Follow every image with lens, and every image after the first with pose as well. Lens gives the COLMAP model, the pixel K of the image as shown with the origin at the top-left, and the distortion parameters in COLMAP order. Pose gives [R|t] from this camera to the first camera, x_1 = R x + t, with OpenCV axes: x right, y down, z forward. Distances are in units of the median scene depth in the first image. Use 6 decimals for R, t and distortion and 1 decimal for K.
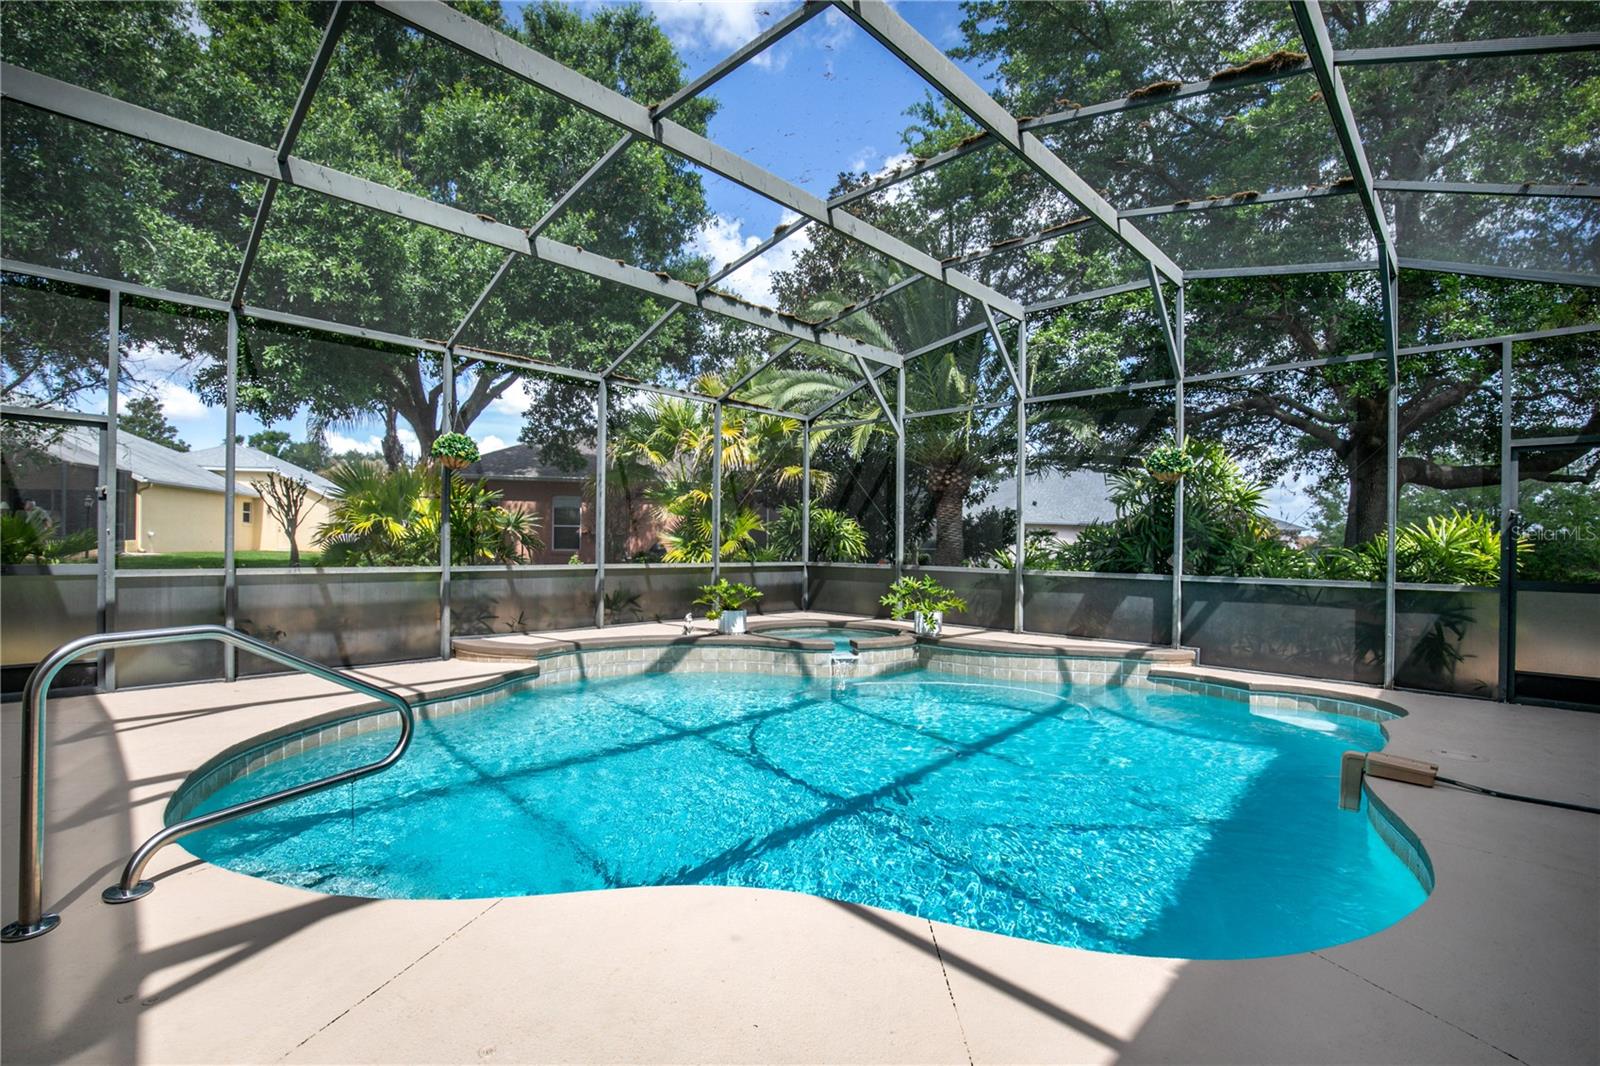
lens RADIAL K [[733.7, 0, 792.8], [0, 733.7, 546.2], [0, 0, 1]] dist [-0.038904, 0.000775]
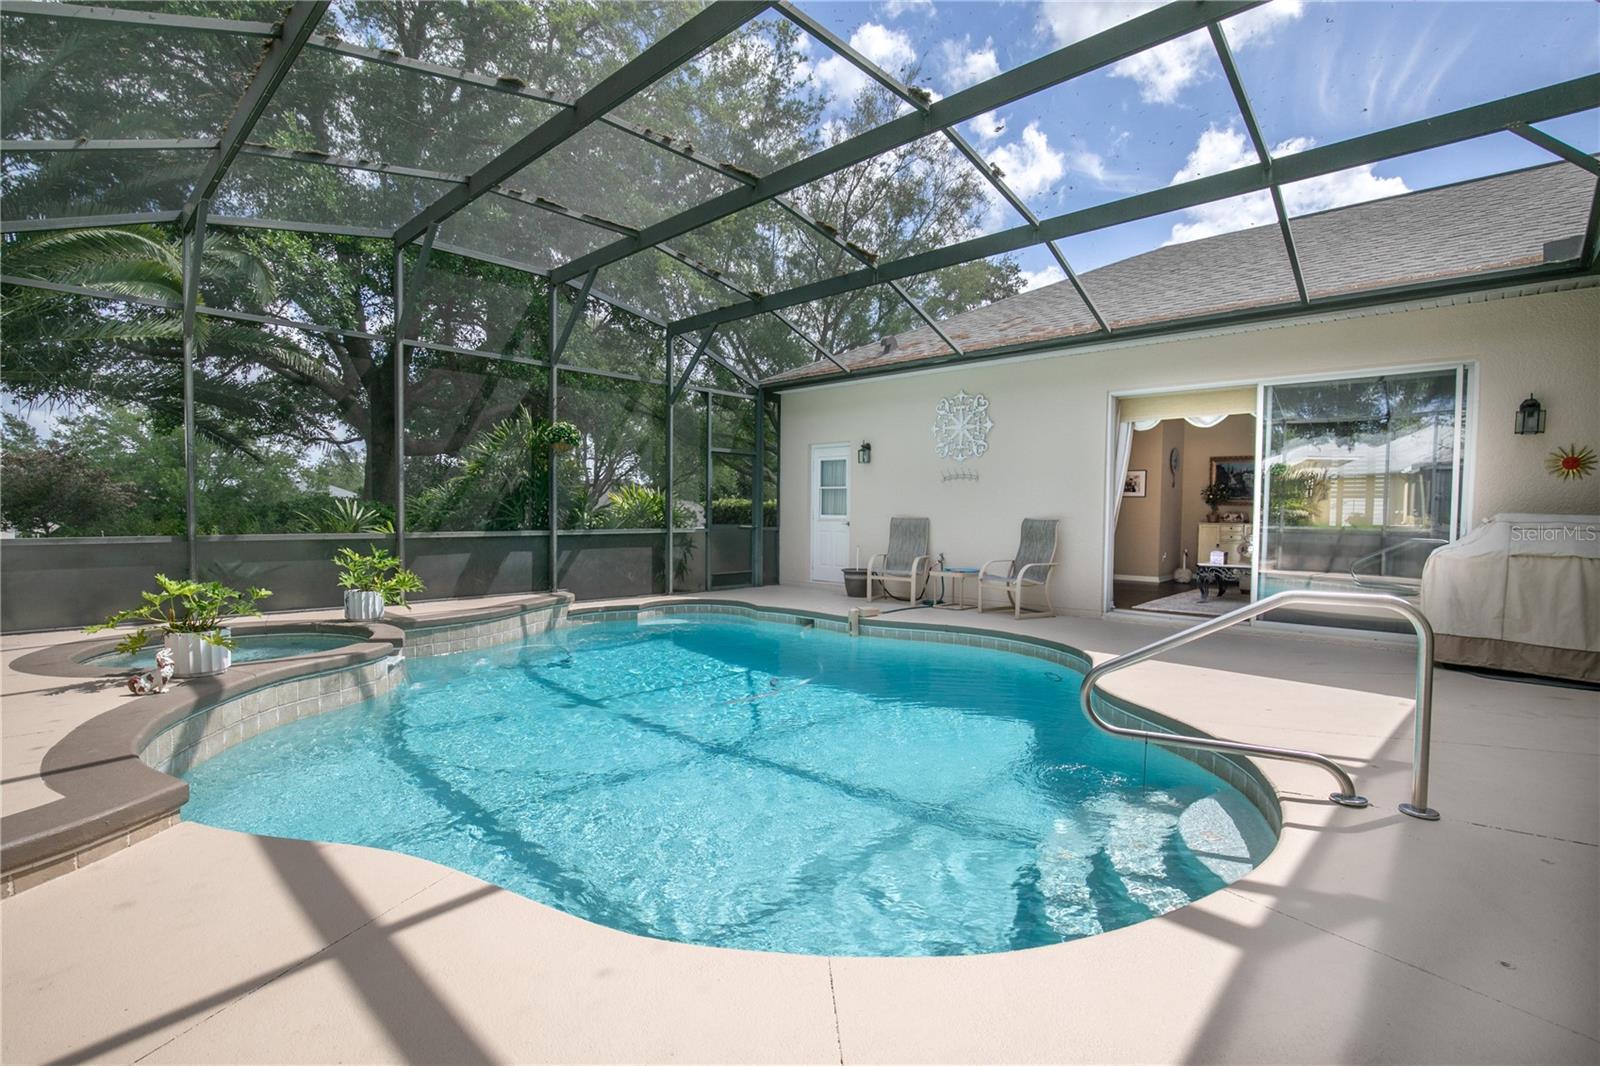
lens RADIAL K [[733.7, 0, 792.8], [0, 733.7, 546.2], [0, 0, 1]] dist [-0.038904, 0.000775]
pose [[-0.009157, -0.063227, 0.997957, -0.738086], [-0.004969, 0.997990, 0.063184, -0.013254], [-0.999946, -0.004380, -0.009452, 0.678161]]
